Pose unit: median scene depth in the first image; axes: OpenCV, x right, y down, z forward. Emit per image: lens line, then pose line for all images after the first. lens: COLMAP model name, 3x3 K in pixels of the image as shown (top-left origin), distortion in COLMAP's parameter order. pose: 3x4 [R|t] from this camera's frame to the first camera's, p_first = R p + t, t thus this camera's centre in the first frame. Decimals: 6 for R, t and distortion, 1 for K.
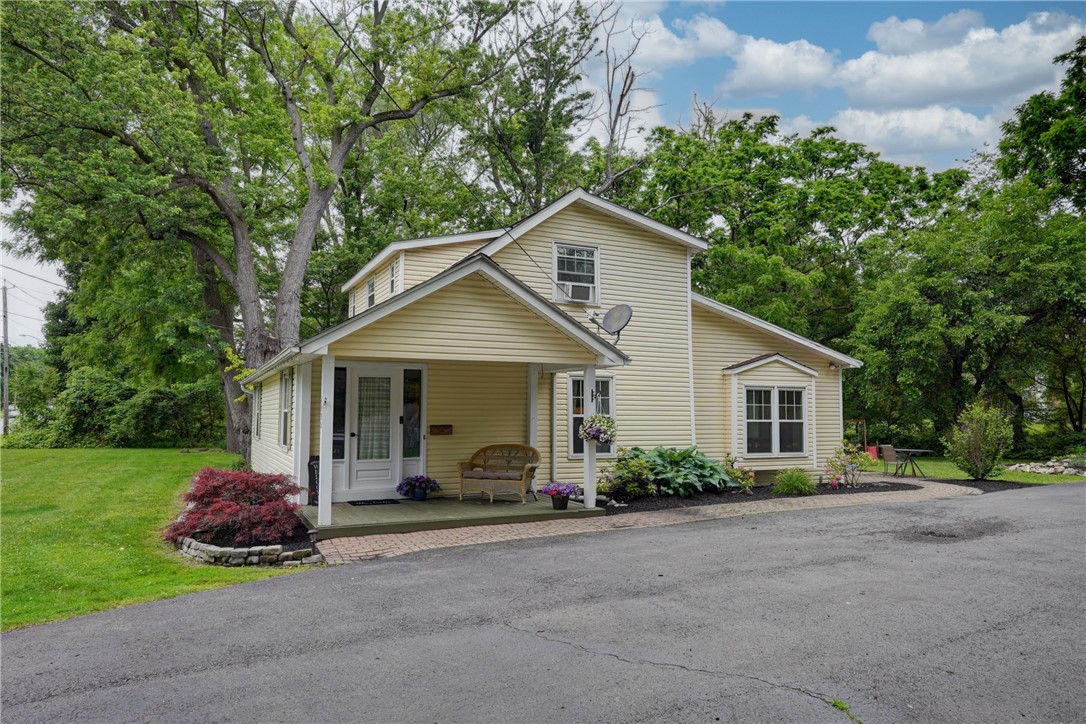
lens RADIAL K [[726.2, 0, 543.0], [0, 726.2, 362.0], [0, 0, 1]] dist [-0.000436, 0.005014]
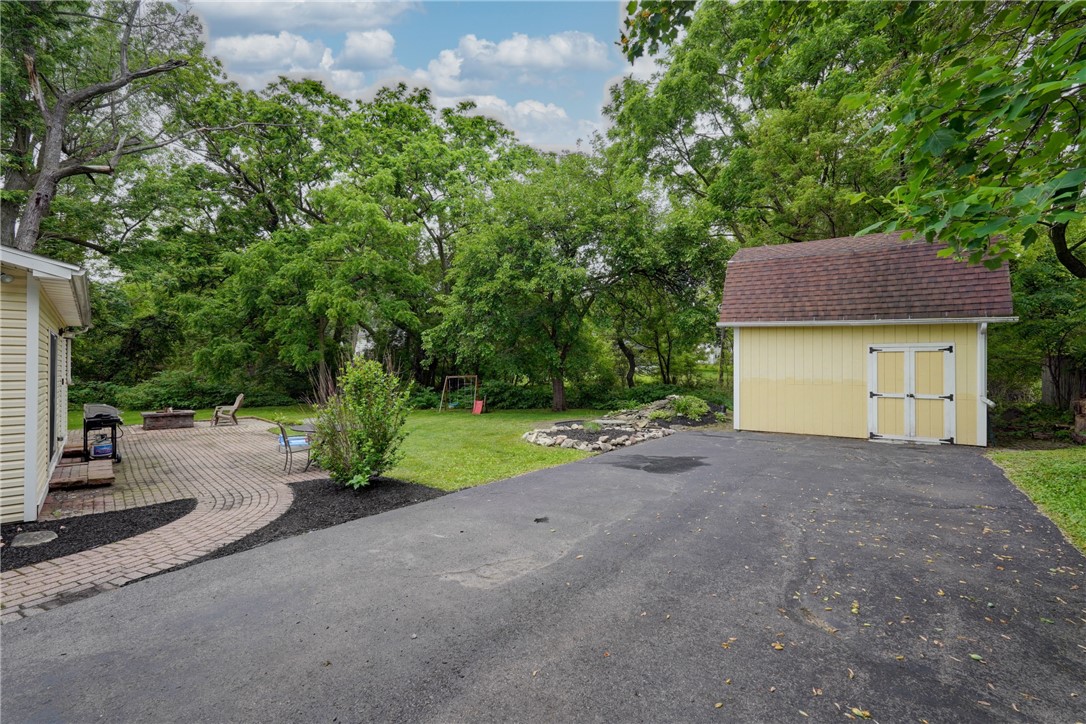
lens RADIAL K [[479.3, 0, 543.0], [0, 479.3, 362.0], [0, 0, 1]] dist [-0.009956, -0.000151]
pose [[0.958028, -0.003035, 0.286660, 0.415287], [-0.013685, 0.998320, 0.056306, 0.025687], [-0.286349, -0.057866, 0.956376, 0.387535]]
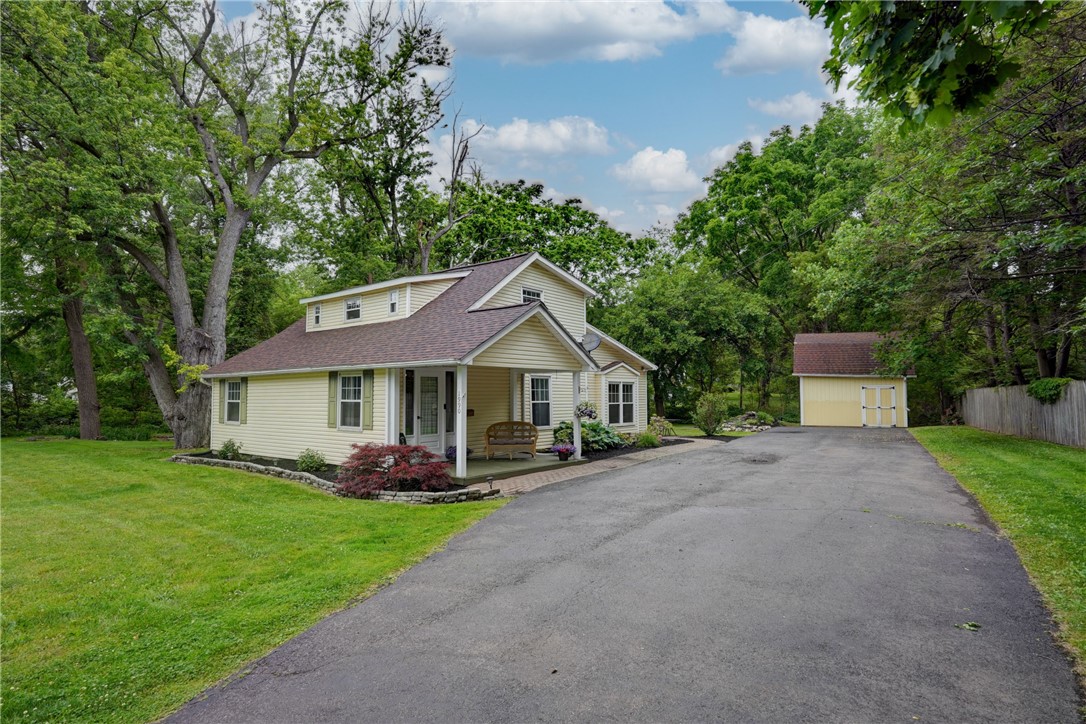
lens RADIAL K [[597.3, 0, 543.0], [0, 597.3, 362.0], [0, 0, 1]] dist [-0.002514, -0.000431]
pose [[0.901445, 0.016530, 0.432577, -0.250317], [-0.022535, 0.999708, 0.008759, -0.010966], [-0.432306, -0.017644, 0.901554, -0.071153]]
